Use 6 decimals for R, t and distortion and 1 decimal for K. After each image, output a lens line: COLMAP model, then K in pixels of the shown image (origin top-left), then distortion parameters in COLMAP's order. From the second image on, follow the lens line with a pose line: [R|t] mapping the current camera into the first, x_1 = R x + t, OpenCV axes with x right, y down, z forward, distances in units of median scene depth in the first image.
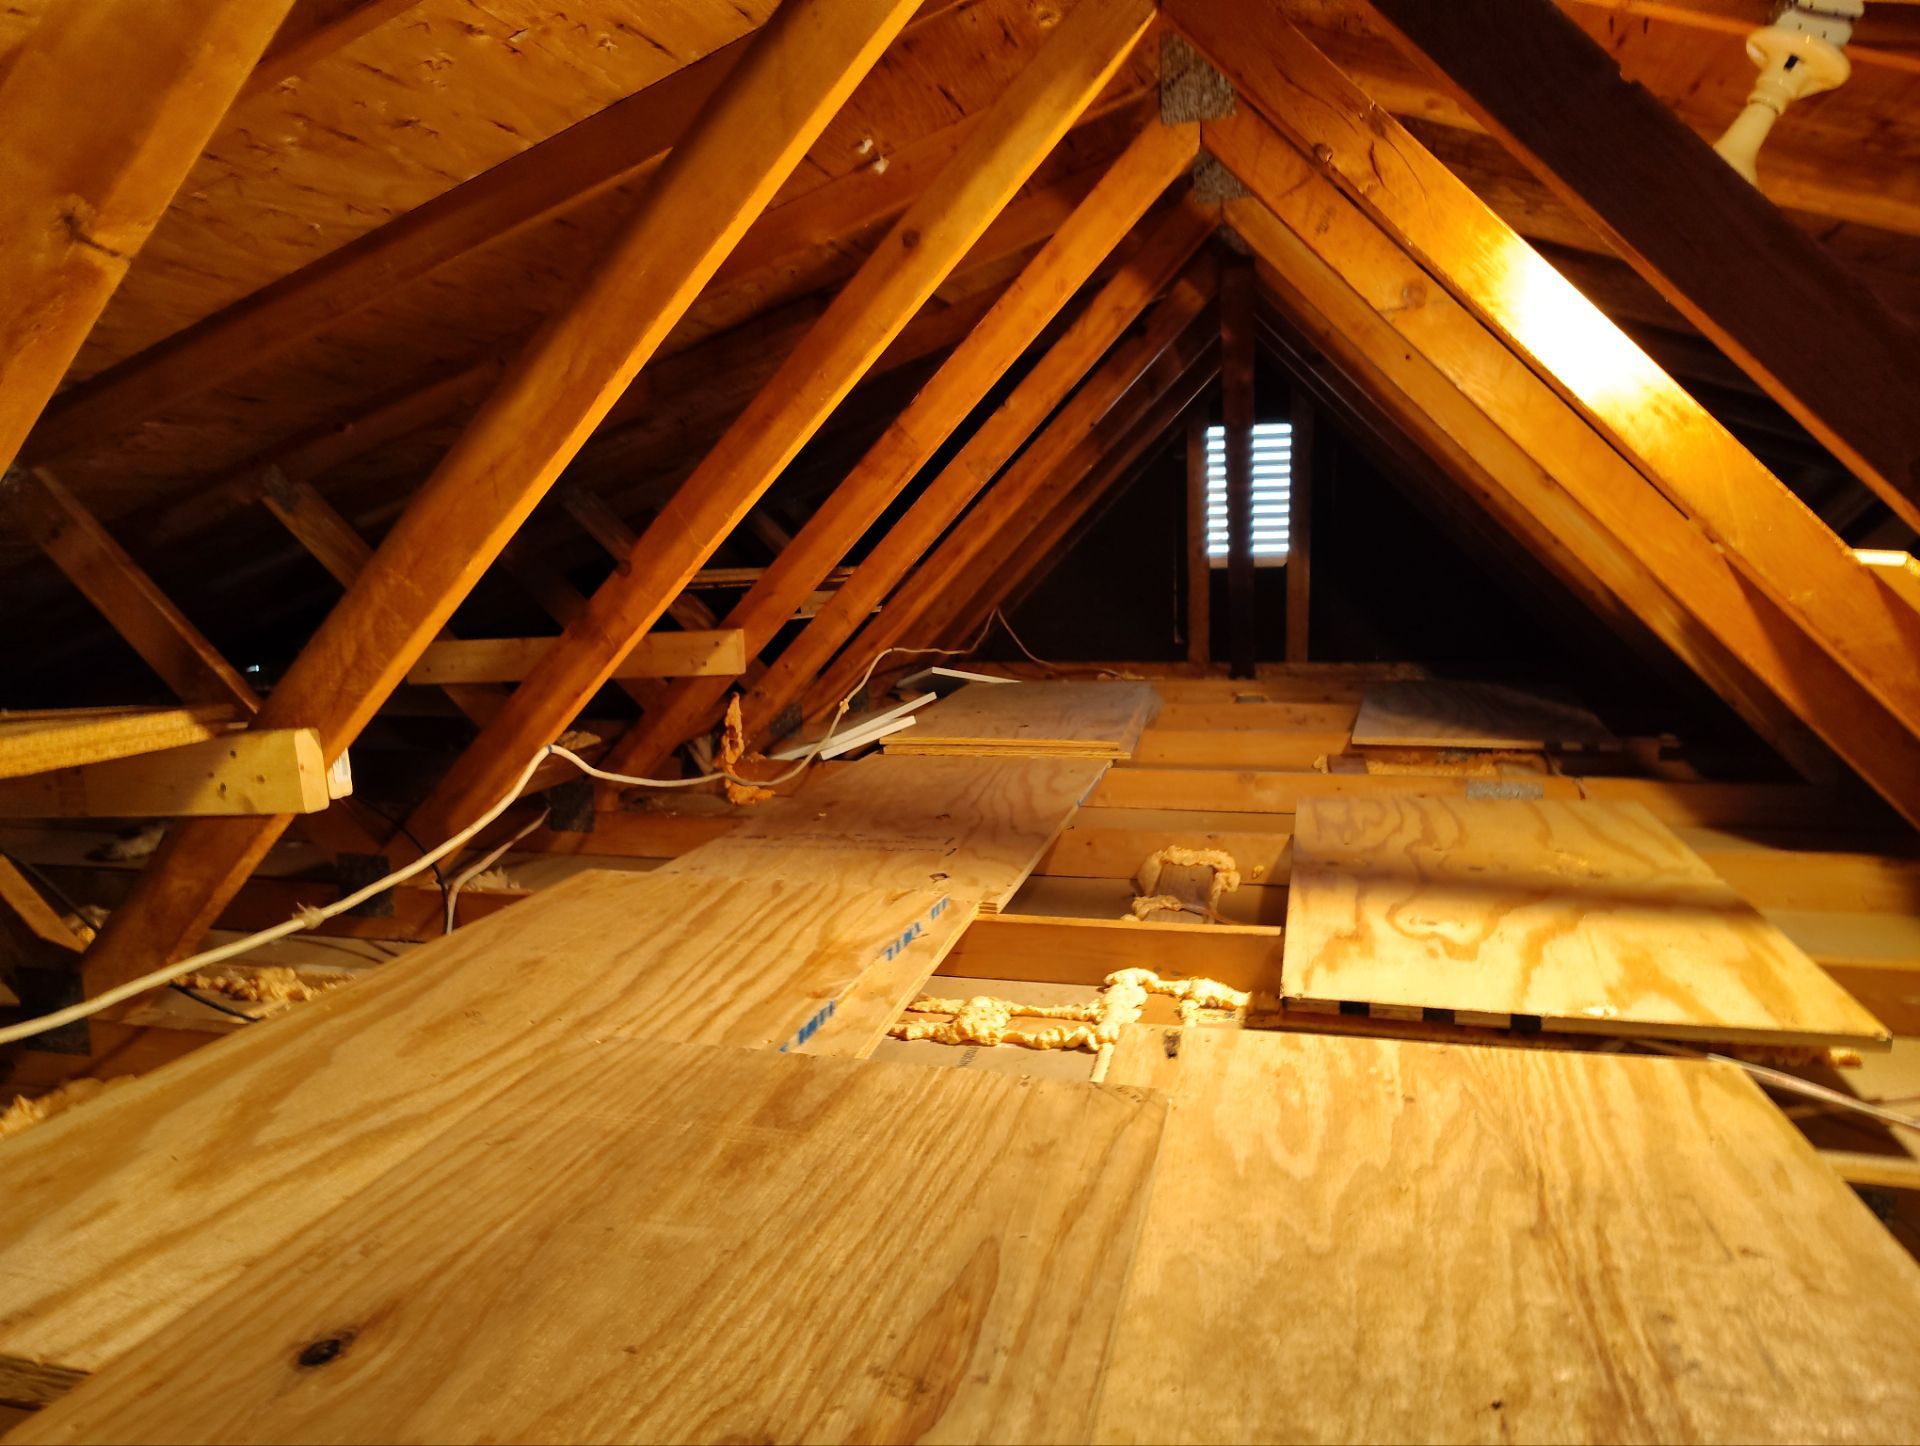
lens RADIAL K [[1327.0, 0, 930.0], [0, 1327.0, 737.7], [0, 0, 1]] dist [0.018132, -0.020391]
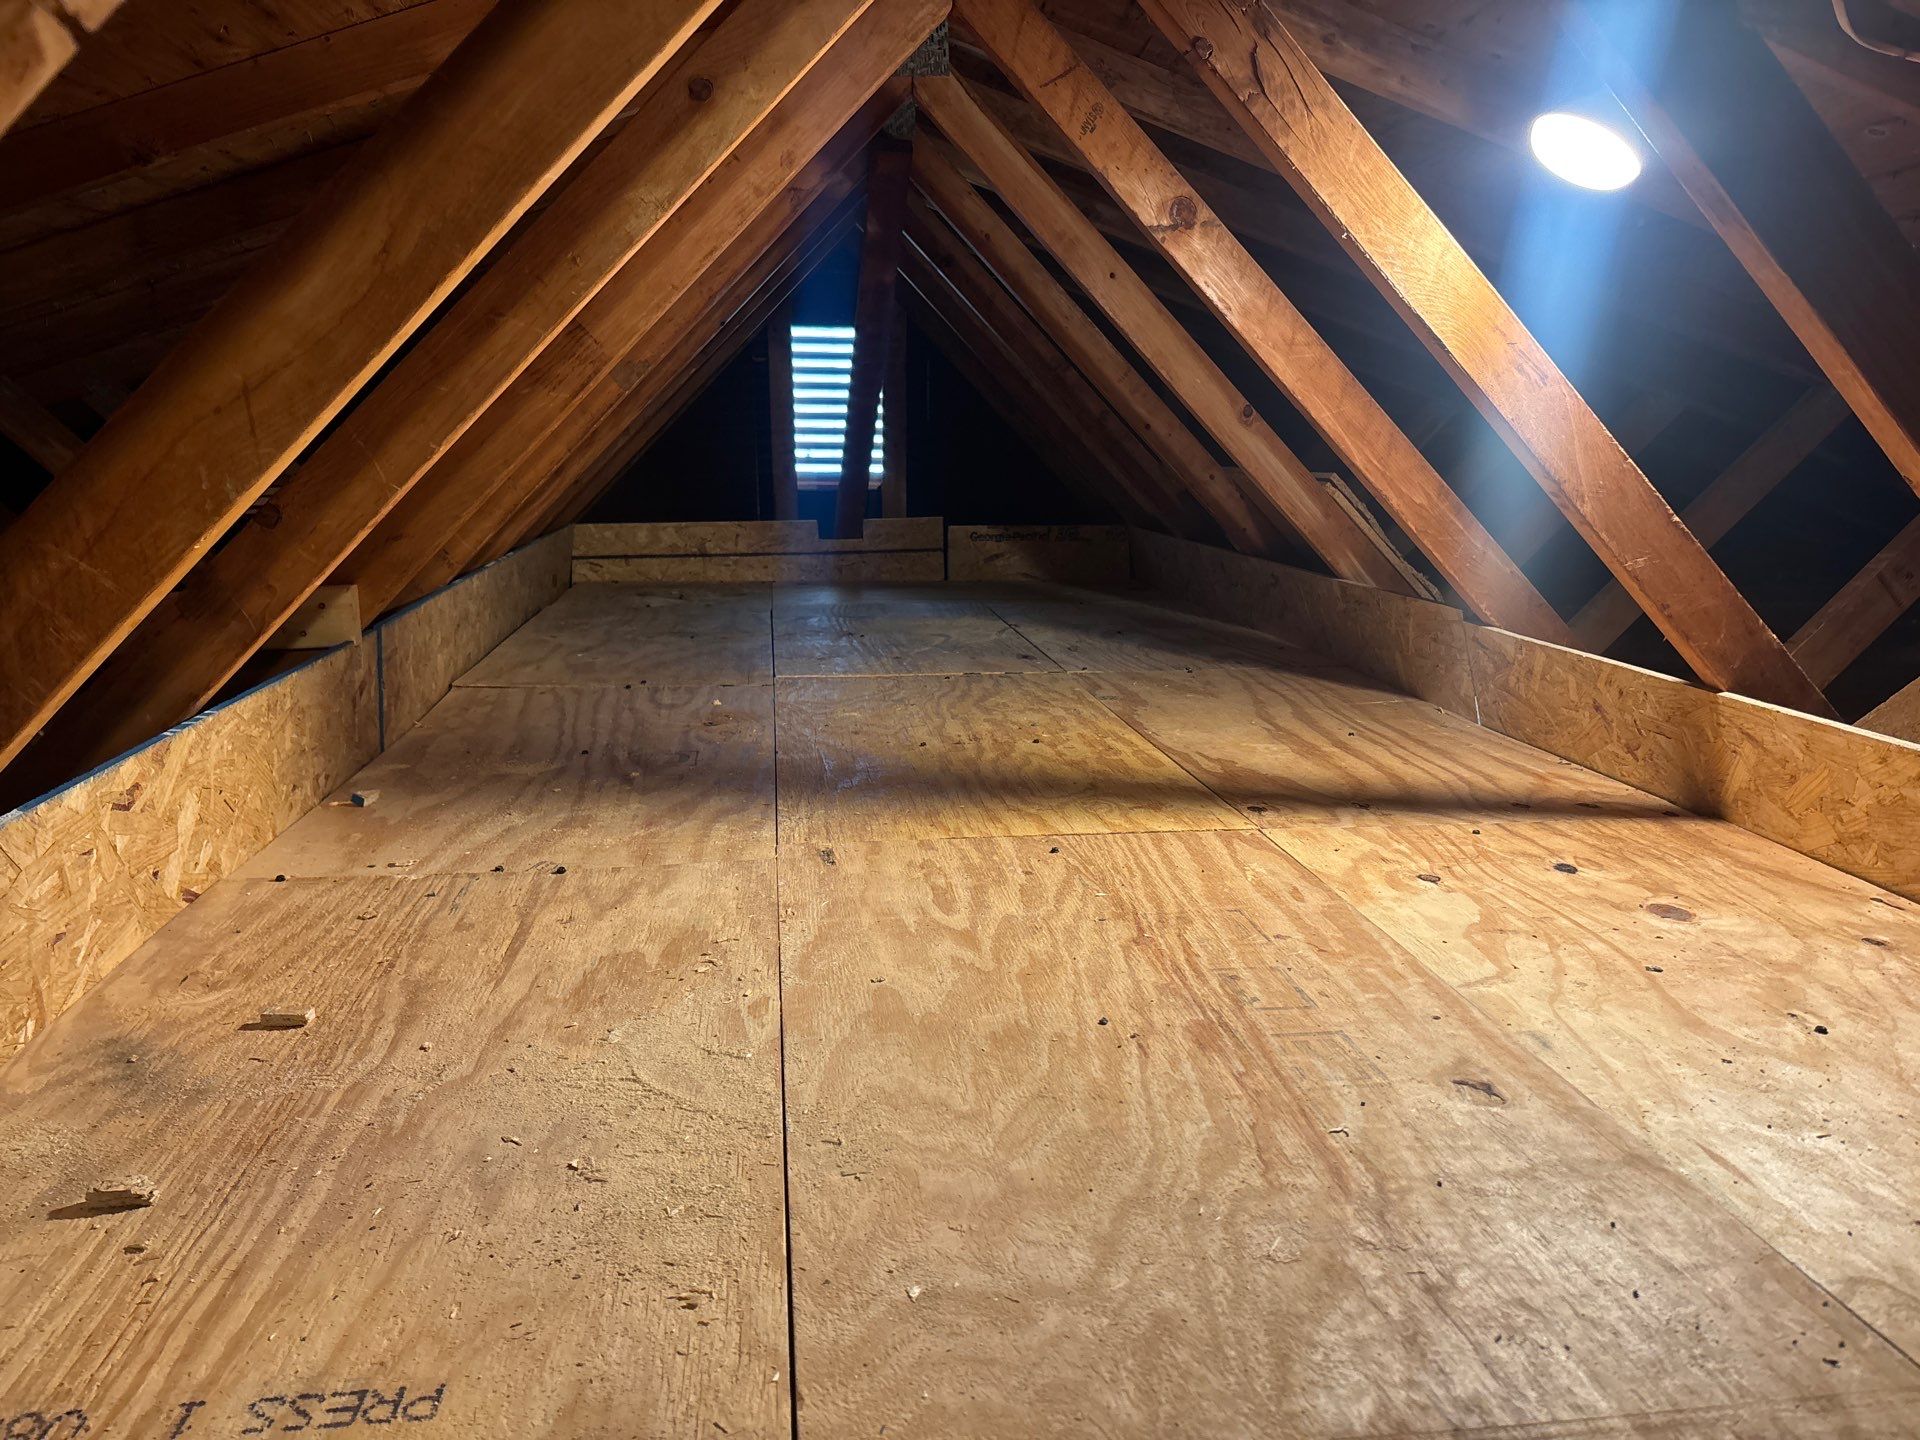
lens RADIAL K [[1458.6, 0, 953.8], [0, 1458.6, 721.3], [0, 0, 1]] dist [0.030142, -0.029439]
pose [[0.920912, -0.049116, 0.386663, -0.218221], [0.032173, 0.998222, 0.050175, -0.049910], [-0.388440, -0.033766, 0.920855, 0.153261]]
